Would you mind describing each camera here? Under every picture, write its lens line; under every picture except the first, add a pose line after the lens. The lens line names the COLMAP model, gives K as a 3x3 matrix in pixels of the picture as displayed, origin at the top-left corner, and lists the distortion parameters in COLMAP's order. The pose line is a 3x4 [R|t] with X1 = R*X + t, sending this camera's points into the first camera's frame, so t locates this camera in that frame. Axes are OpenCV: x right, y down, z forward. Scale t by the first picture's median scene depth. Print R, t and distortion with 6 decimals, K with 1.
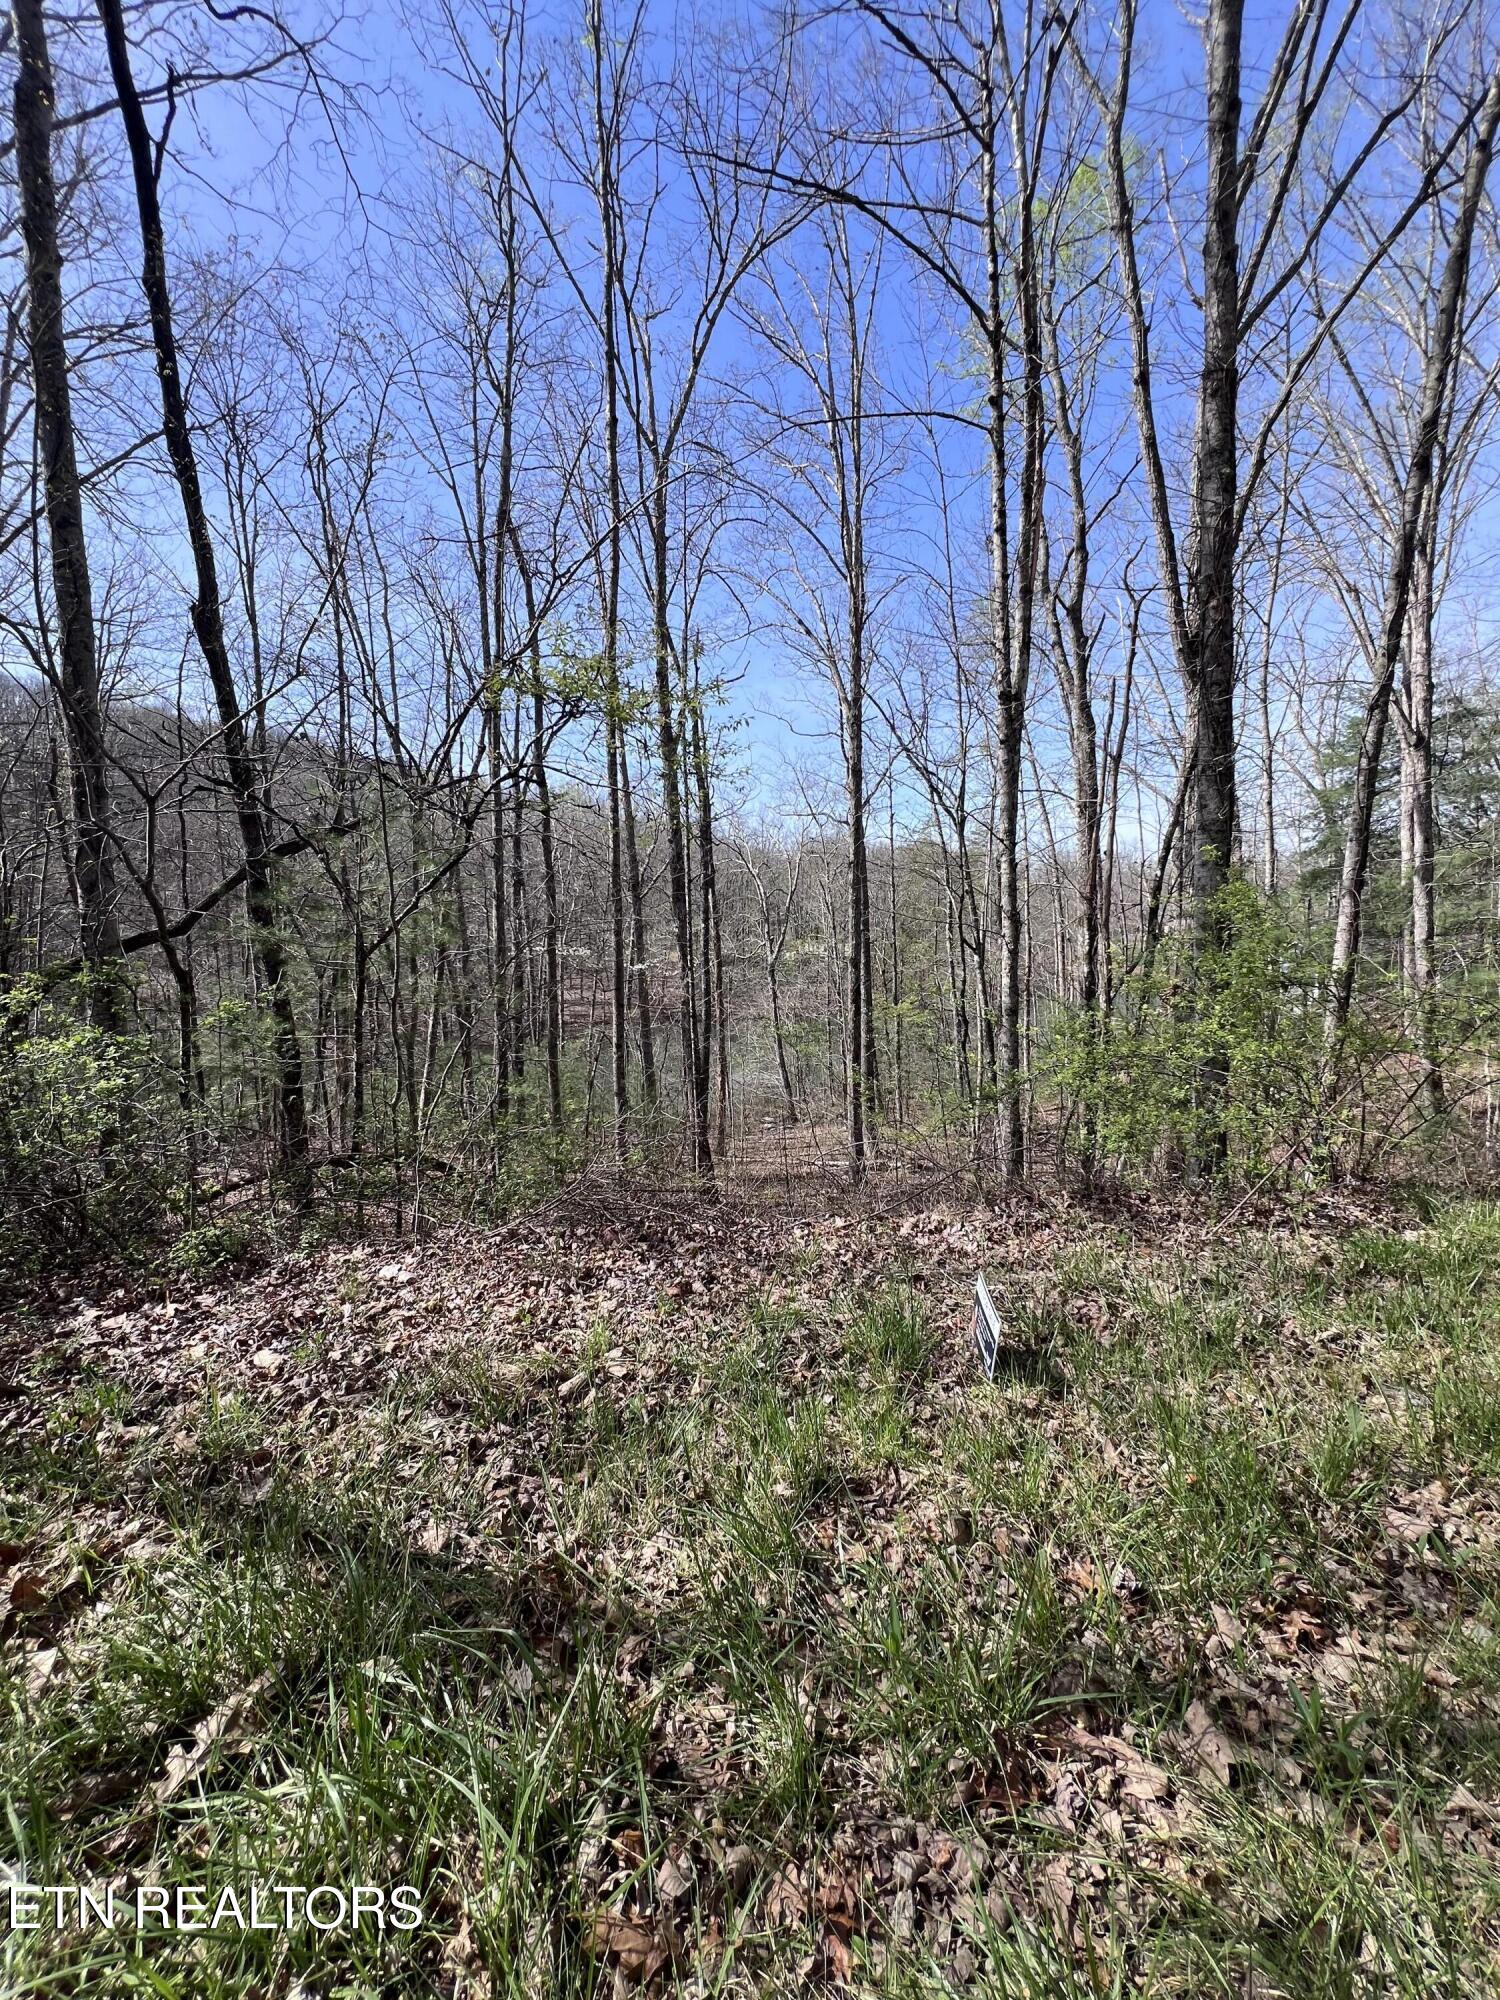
lens RADIAL K [[800.7, 0, 754.0], [0, 800.7, 998.9], [0, 0, 1]] dist [-0.001243, 0.000130]
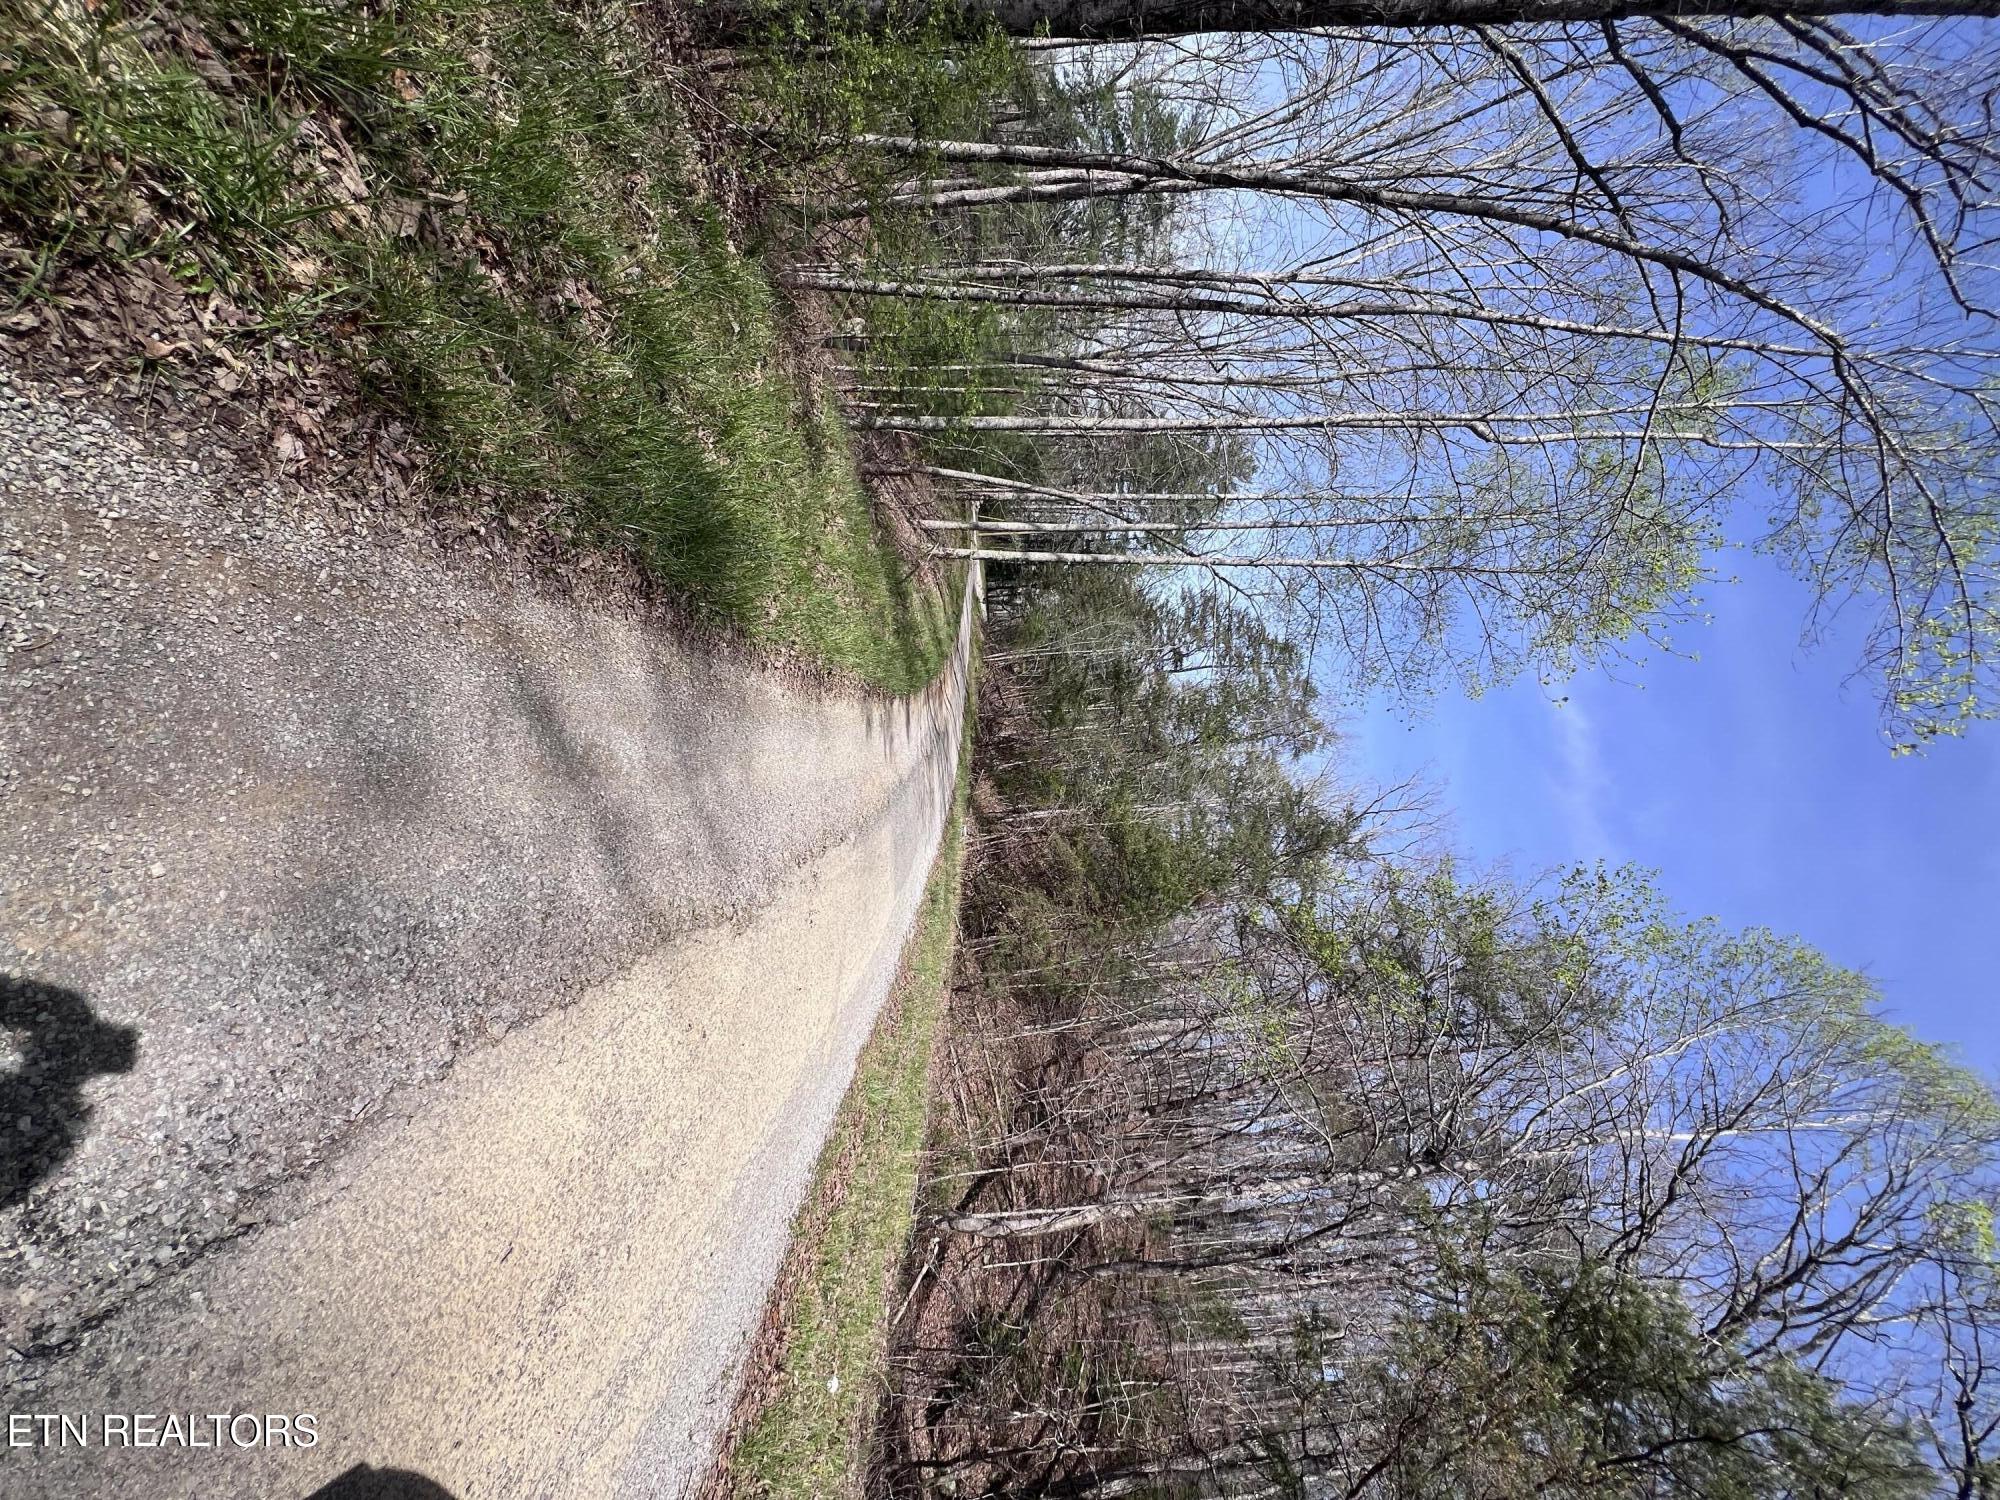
lens RADIAL K [[800.7, 0, 1002.4], [0, 800.7, 749.4], [0, 0, 1]] dist [-0.001243, 0.000130]
pose [[-0.029029, 0.257297, 0.965896, -0.249127], [-0.994813, 0.086804, -0.053021, -0.005749], [-0.097486, -0.962426, 0.253443, -0.170409]]
